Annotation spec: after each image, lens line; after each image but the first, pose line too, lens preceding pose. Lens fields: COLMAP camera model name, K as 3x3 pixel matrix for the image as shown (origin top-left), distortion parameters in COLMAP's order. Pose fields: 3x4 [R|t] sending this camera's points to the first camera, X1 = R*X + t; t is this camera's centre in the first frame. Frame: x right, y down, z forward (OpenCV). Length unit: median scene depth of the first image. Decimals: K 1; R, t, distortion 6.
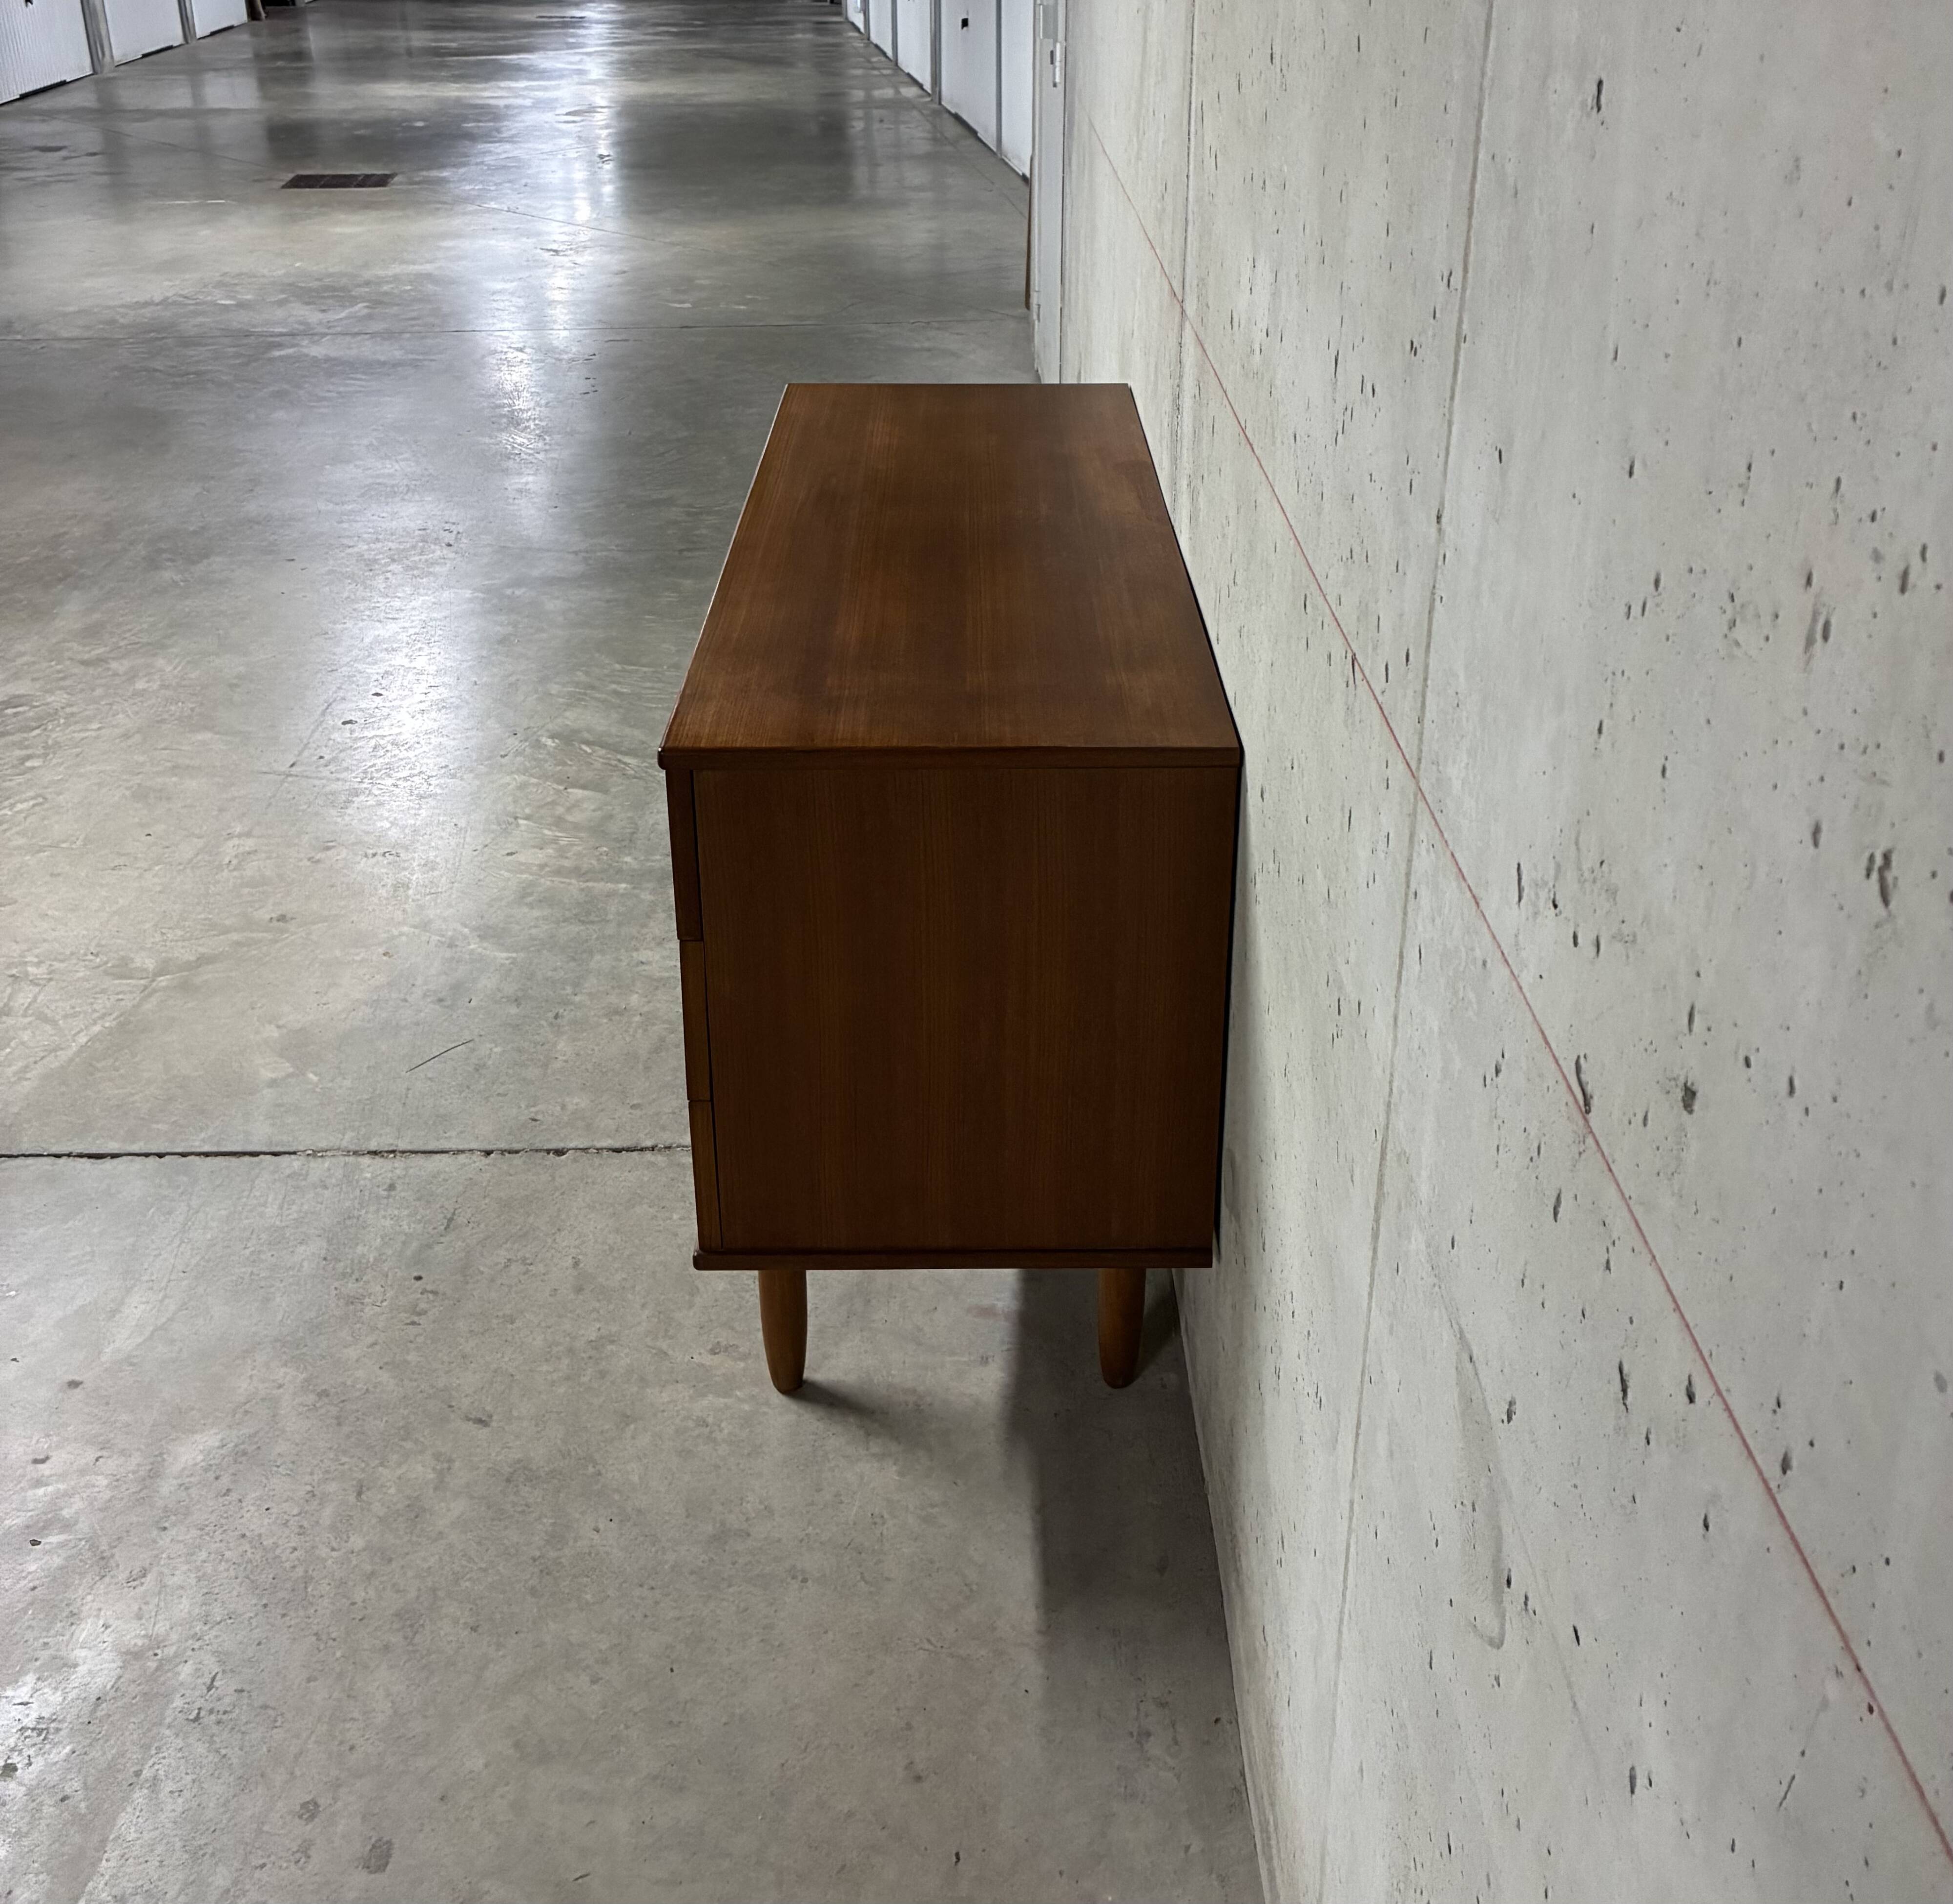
lens RADIAL K [[1918.8, 0, 995.8], [0, 1918.8, 948.9], [0, 0, 1]] dist [-0.040321, 0.187365]
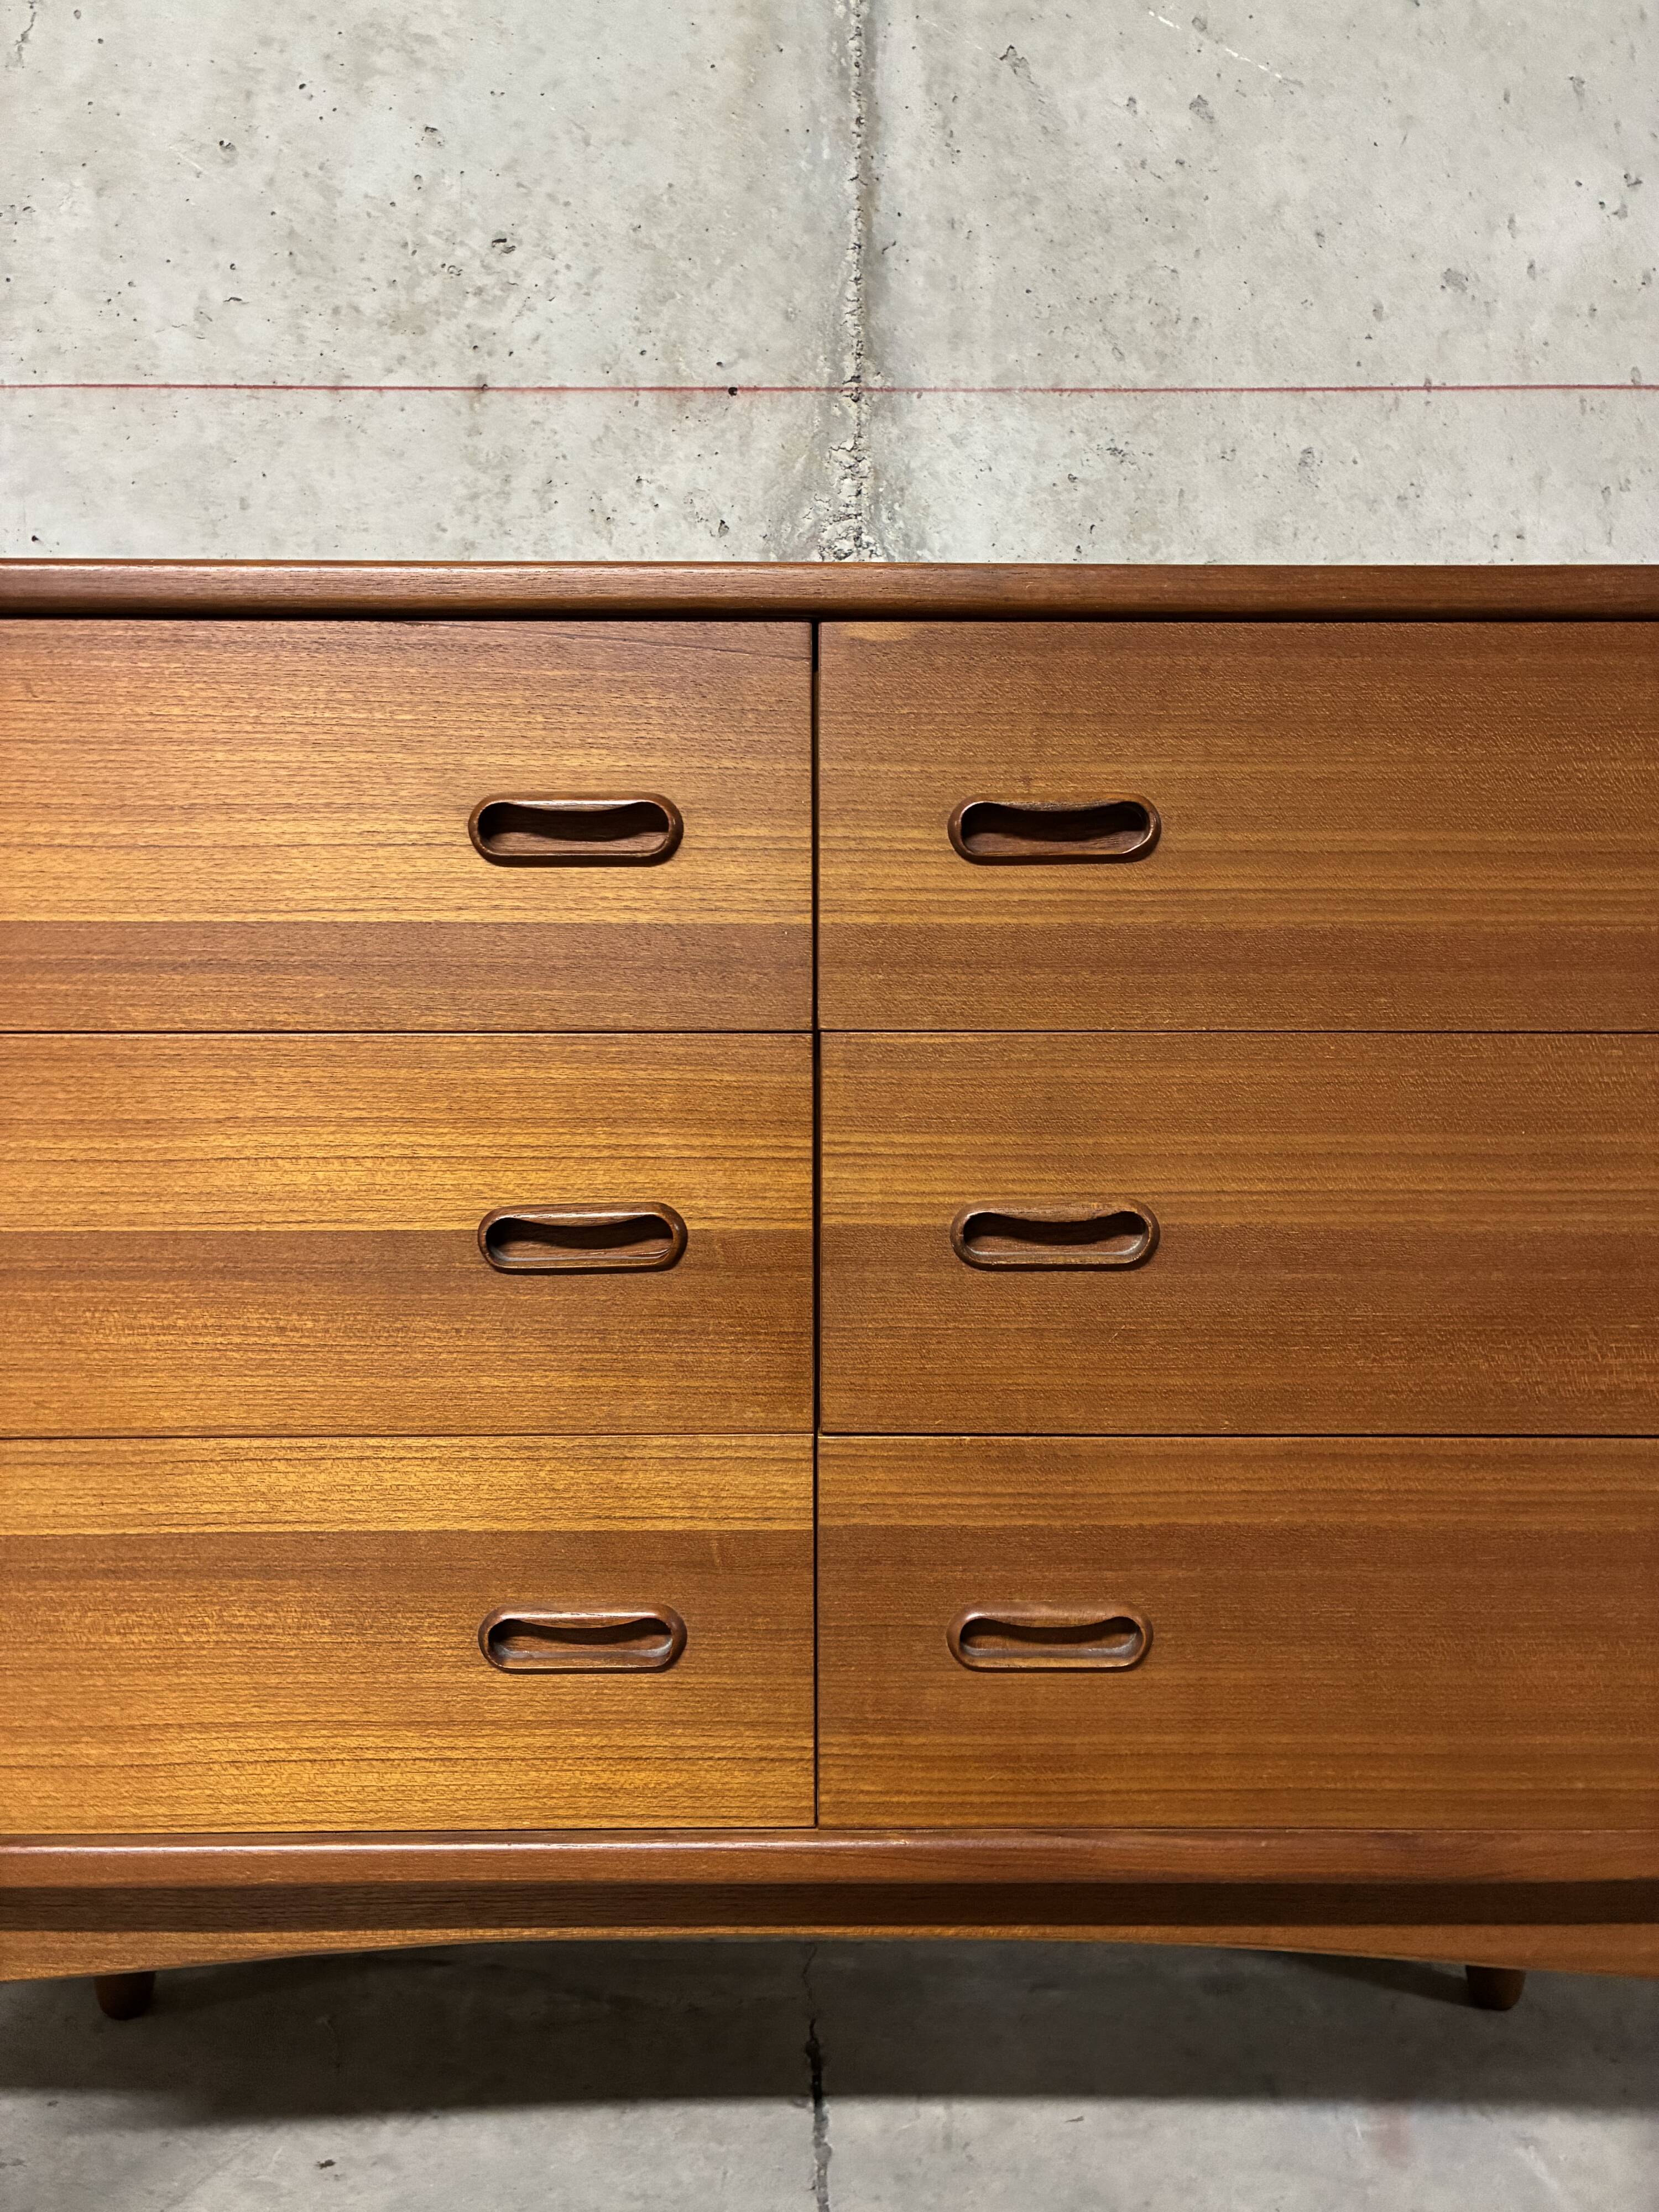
lens RADIAL K [[1685.4, 0, 829.5], [0, 1685.4, 1106.0], [0, 0, 1]] dist [0.046046, -0.057811]
pose [[0.000370, -0.061062, 0.998134, -0.473481], [0.491085, 0.869497, 0.053011, -0.161615], [-0.871112, 0.490149, 0.030309, 1.049836]]
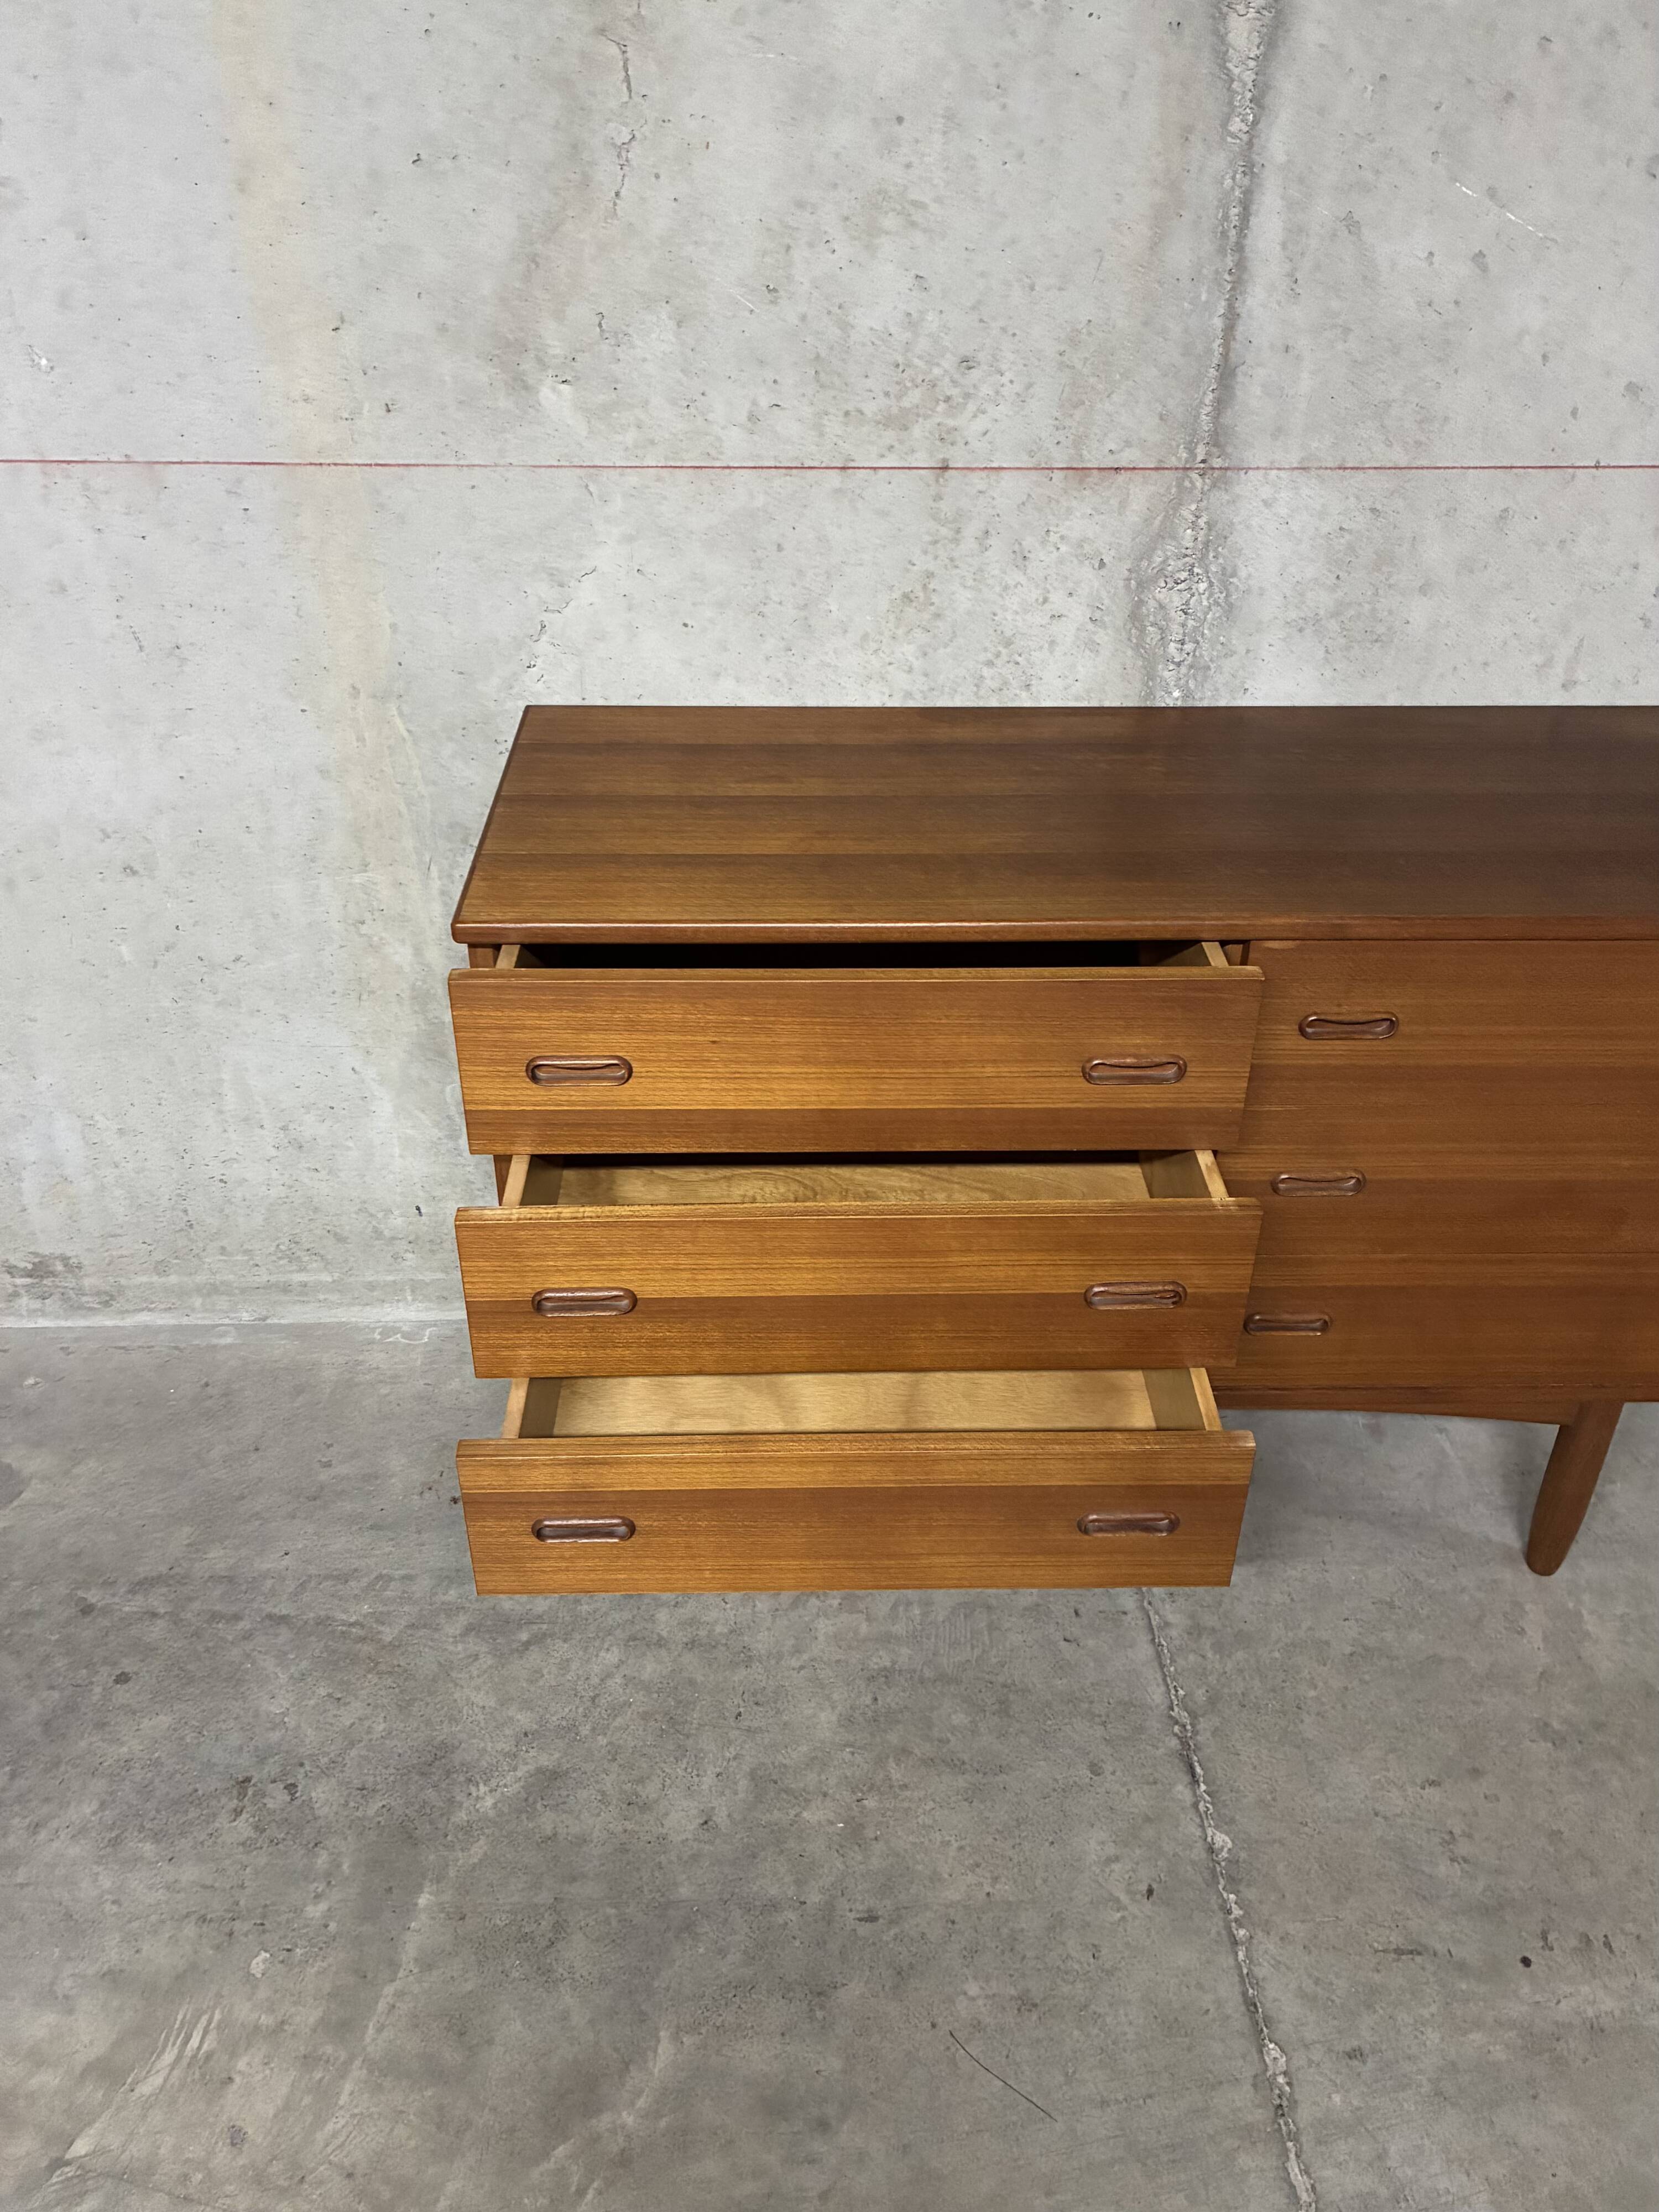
lens RADIAL K [[1713.5, 0, 833.9], [0, 1713.5, 1098.8], [0, 0, 1]] dist [0.028556, -0.011512]
pose [[-0.020532, -0.551612, 0.833848, -0.746336], [0.480332, 0.726023, 0.492110, -0.602711], [-0.876846, 0.410628, 0.250050, 1.015794]]
